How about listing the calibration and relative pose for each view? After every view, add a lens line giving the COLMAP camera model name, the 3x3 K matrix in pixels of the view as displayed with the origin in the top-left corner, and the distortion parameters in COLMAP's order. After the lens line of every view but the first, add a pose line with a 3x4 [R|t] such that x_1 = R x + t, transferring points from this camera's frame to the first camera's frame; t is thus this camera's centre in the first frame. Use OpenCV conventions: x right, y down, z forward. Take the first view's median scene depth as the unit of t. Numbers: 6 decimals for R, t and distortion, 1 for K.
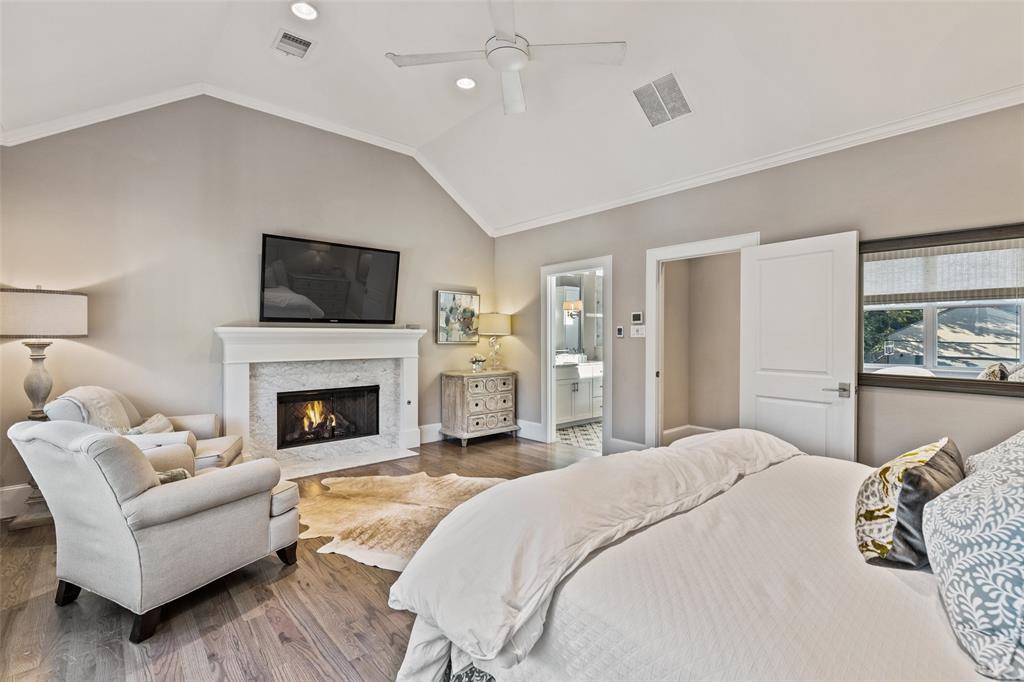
lens RADIAL K [[463.7, 0, 513.6], [0, 463.7, 340.0], [0, 0, 1]] dist [0.005388, 0.000061]
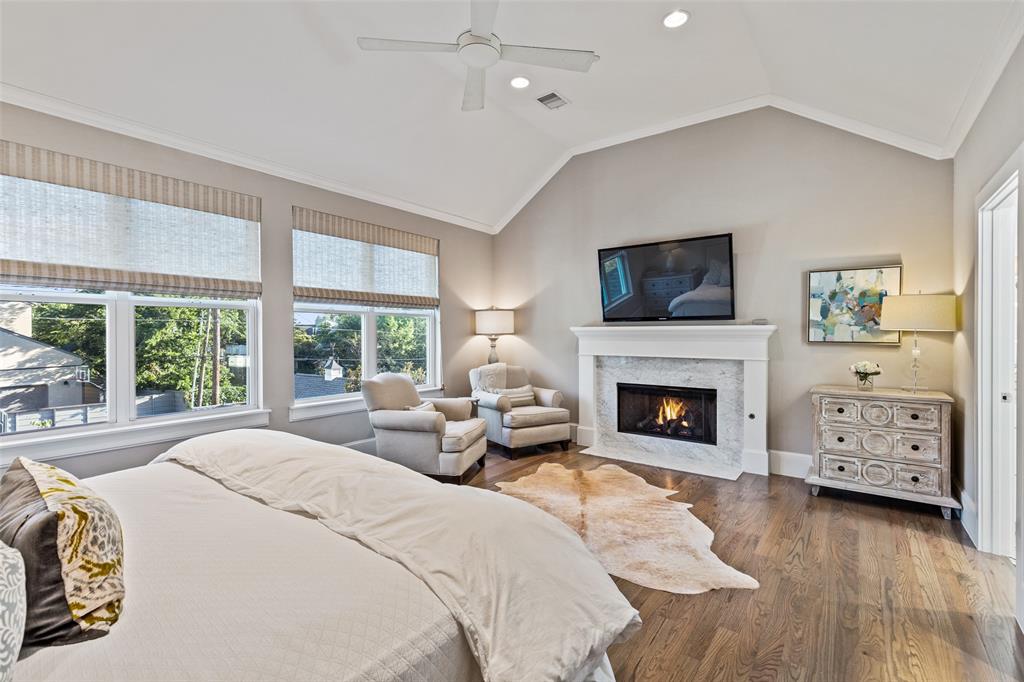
lens RADIAL K [[463.7, 0, 512.9], [0, 463.7, 336.2], [0, 0, 1]] dist [0.005388, 0.000061]
pose [[0.193445, 0.004560, -0.981101, 0.490314], [-0.007456, 0.999967, 0.003178, -0.003682], [0.981083, 0.006701, 0.193472, 0.441679]]
